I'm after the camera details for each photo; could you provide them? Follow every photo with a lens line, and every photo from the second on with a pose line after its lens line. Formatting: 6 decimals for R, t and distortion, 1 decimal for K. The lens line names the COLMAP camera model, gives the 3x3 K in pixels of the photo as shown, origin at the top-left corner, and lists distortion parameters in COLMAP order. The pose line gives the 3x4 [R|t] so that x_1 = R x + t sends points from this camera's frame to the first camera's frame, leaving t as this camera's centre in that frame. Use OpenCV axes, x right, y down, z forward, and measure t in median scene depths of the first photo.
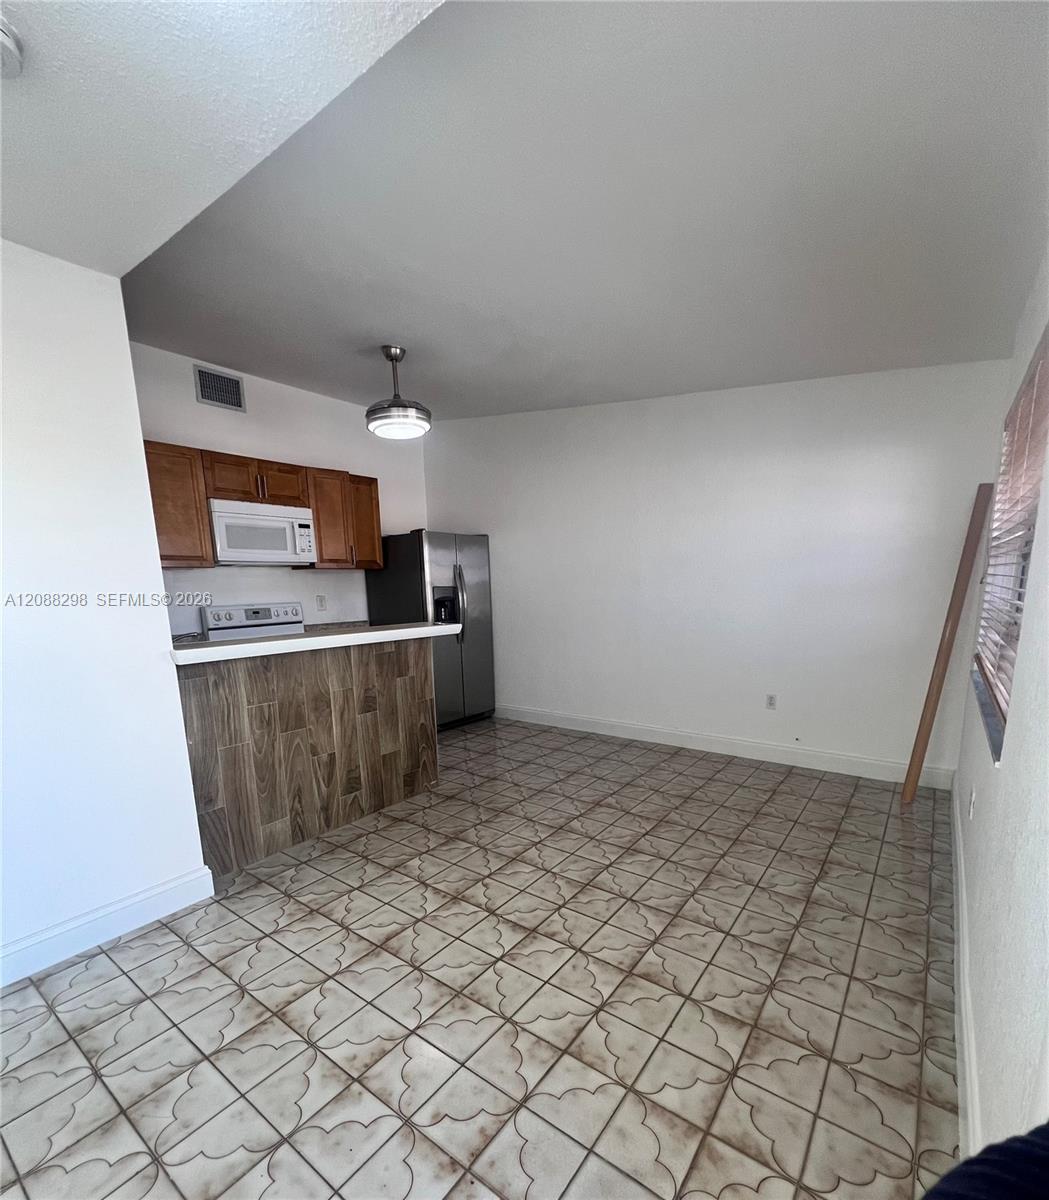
lens RADIAL K [[559.5, 0, 527.0], [0, 559.5, 694.6], [0, 0, 1]] dist [-0.003979, 0.001258]
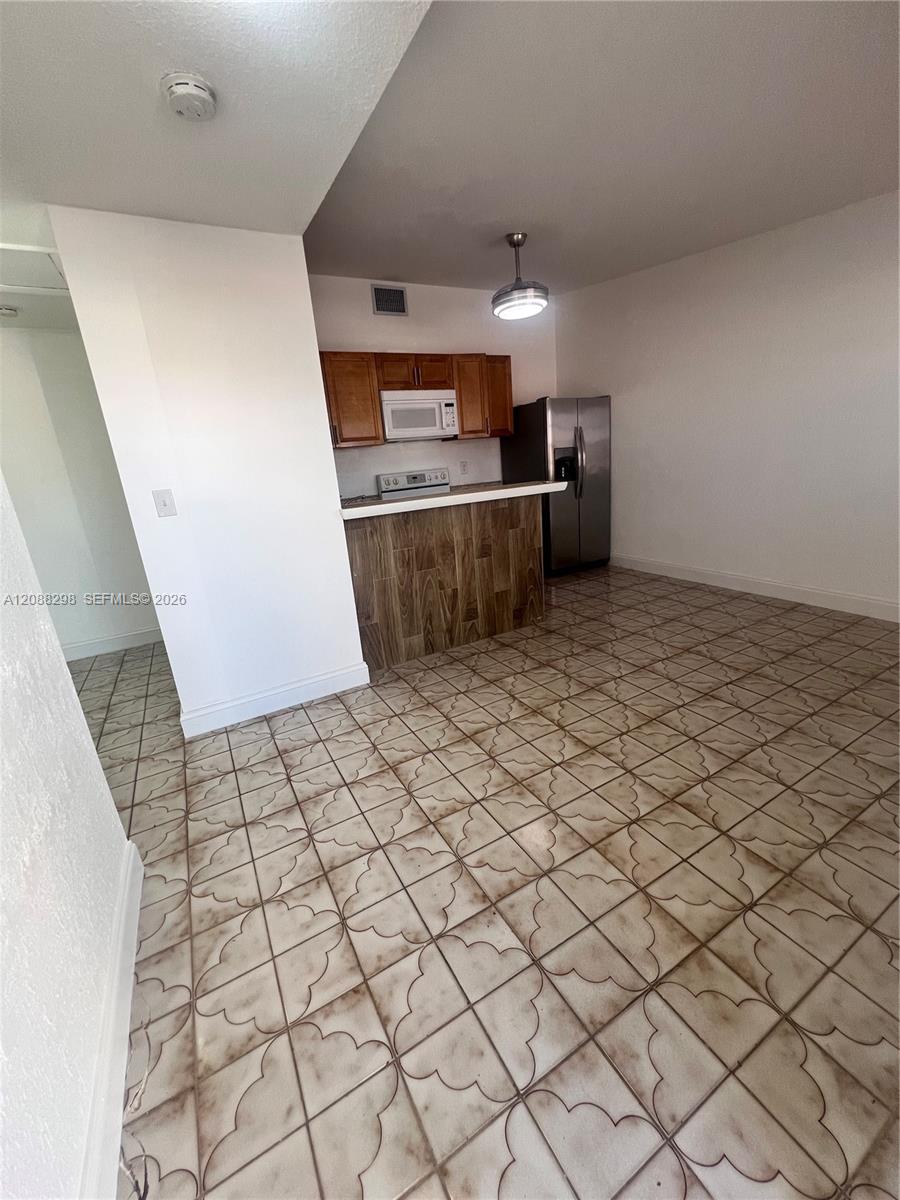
lens RADIAL K [[481.0, 0, 452.0], [0, 481.0, 596.2], [0, 0, 1]] dist [-0.002908, 0.000558]
pose [[0.911082, 0.062600, -0.407445, 0.102704], [-0.017410, 0.993364, 0.113691, -0.003128], [0.411858, -0.096489, 0.906125, -0.003756]]
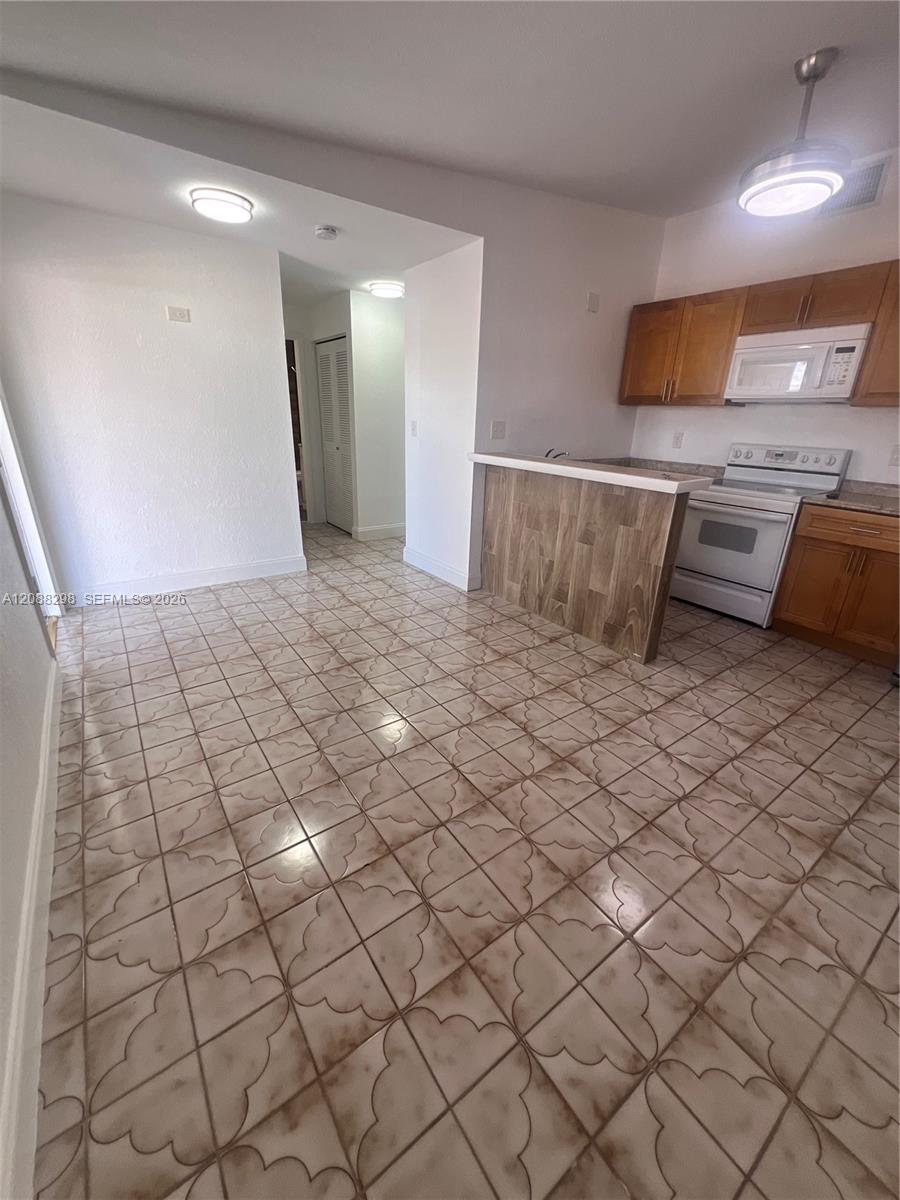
lens RADIAL K [[481.0, 0, 449.5], [0, 481.0, 594.9], [0, 0, 1]] dist [-0.002908, 0.000558]
pose [[-0.312146, 0.345897, -0.884828, 0.758983], [-0.207878, 0.883927, 0.418879, -0.249278], [0.927012, 0.314687, -0.204010, 1.113991]]
